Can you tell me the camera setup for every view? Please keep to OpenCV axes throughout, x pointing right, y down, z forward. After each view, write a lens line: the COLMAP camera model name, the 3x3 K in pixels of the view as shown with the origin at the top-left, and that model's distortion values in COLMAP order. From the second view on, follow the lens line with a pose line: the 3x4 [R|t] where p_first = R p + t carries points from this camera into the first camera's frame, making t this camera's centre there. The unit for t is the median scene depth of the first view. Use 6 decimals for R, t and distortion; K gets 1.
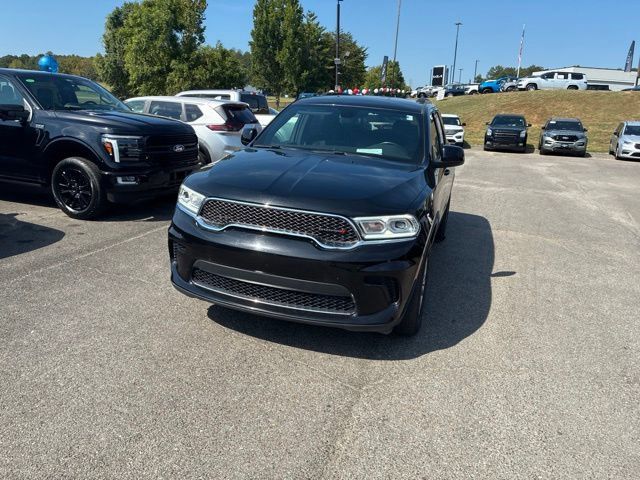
lens RADIAL K [[485.1, 0, 316.6], [0, 485.1, 237.5], [0, 0, 1]] dist [0.053164, -0.068756]
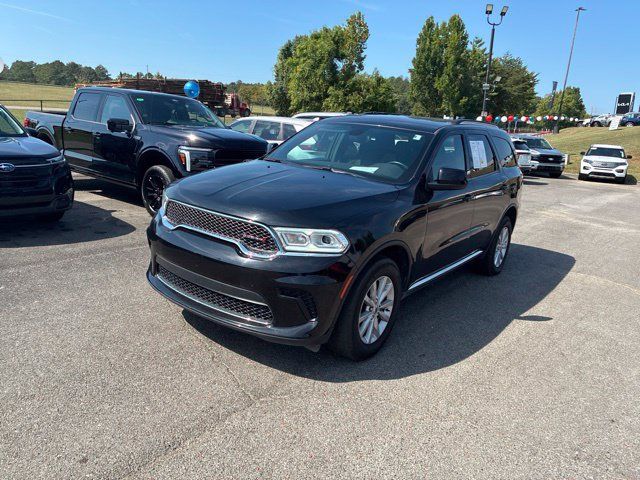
lens RADIAL K [[485.1, 0, 317.3], [0, 485.1, 231.3], [0, 0, 1]] dist [0.053164, -0.068756]
pose [[0.948218, 0.090496, -0.304457, 0.031323], [-0.108993, 0.993056, -0.044279, 0.000124], [0.298336, 0.075170, 0.951496, 0.004480]]
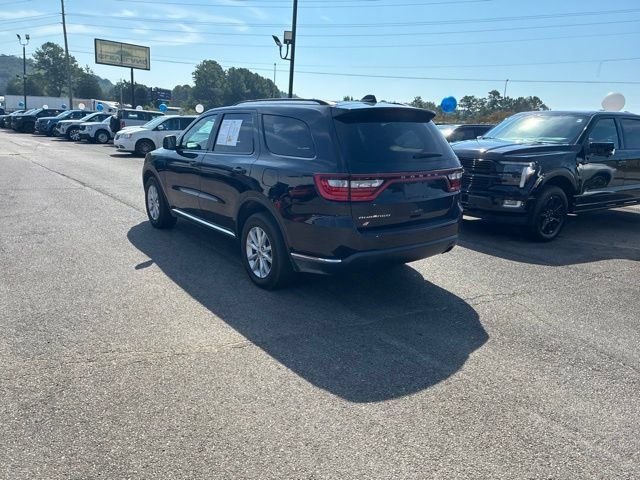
lens RADIAL K [[485.1, 0, 318.5], [0, 485.1, 241.1], [0, 0, 1]] dist [0.053164, -0.068756]
pose [[-0.581333, 0.119437, -0.804852, 0.115920], [-0.272800, 0.903306, 0.331087, -0.047717], [0.766572, 0.412035, -0.492539, 0.206770]]
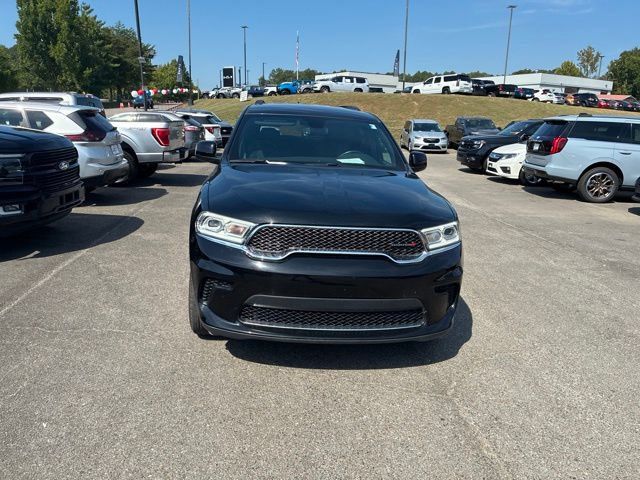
lens RADIAL K [[485.1, 0, 318.2], [0, 485.1, 229.5], [0, 0, 1]] dist [0.053164, -0.068756]
pose [[0.913799, -0.106797, 0.391875, -0.034601], [0.112597, 0.993607, 0.008226, -0.004978], [-0.390249, 0.036607, 0.919982, 0.009765]]
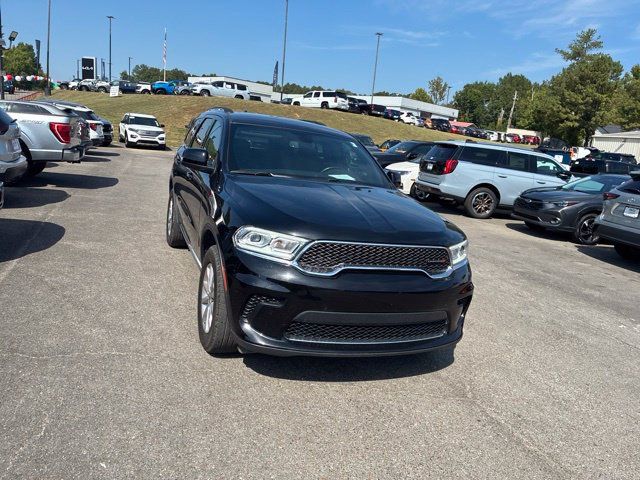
lens RADIAL K [[485.1, 0, 318.4], [0, 485.1, 228.0], [0, 0, 1]] dist [0.053164, -0.068756]
pose [[0.776414, -0.082348, 0.624820, -0.056182], [0.090915, 0.995691, 0.018254, -0.008750], [-0.623631, 0.042633, 0.780555, 0.021167]]
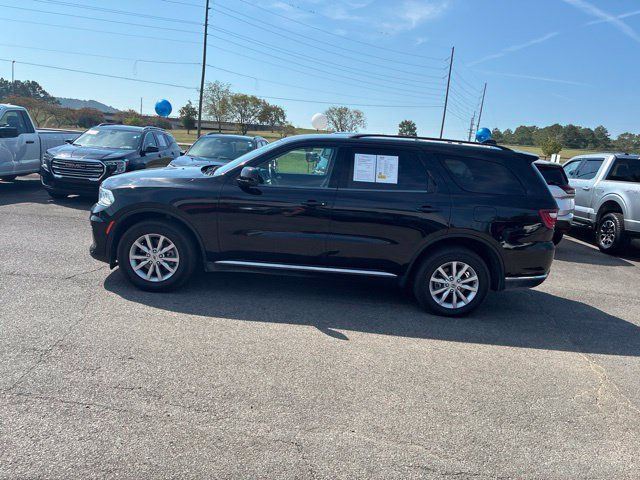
lens RADIAL K [[485.1, 0, 317.5], [0, 485.1, 235.0], [0, 0, 1]] dist [0.053164, -0.068756]
pose [[0.313414, 0.152903, -0.937226, 0.131981], [-0.310233, 0.949285, 0.051127, -0.013891], [0.897512, 0.274734, 0.344955, 0.076038]]
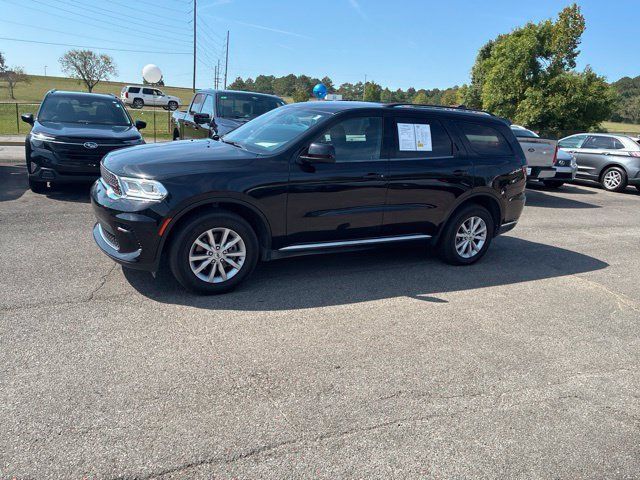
lens RADIAL K [[485.1, 0, 319.0], [0, 485.1, 240.3], [0, 0, 1]] dist [0.053164, -0.068756]
pose [[0.735783, 0.173008, -0.654745, 0.093379], [-0.207213, 0.977962, 0.025554, -0.001200], [0.644737, 0.116869, 0.755418, 0.023386]]
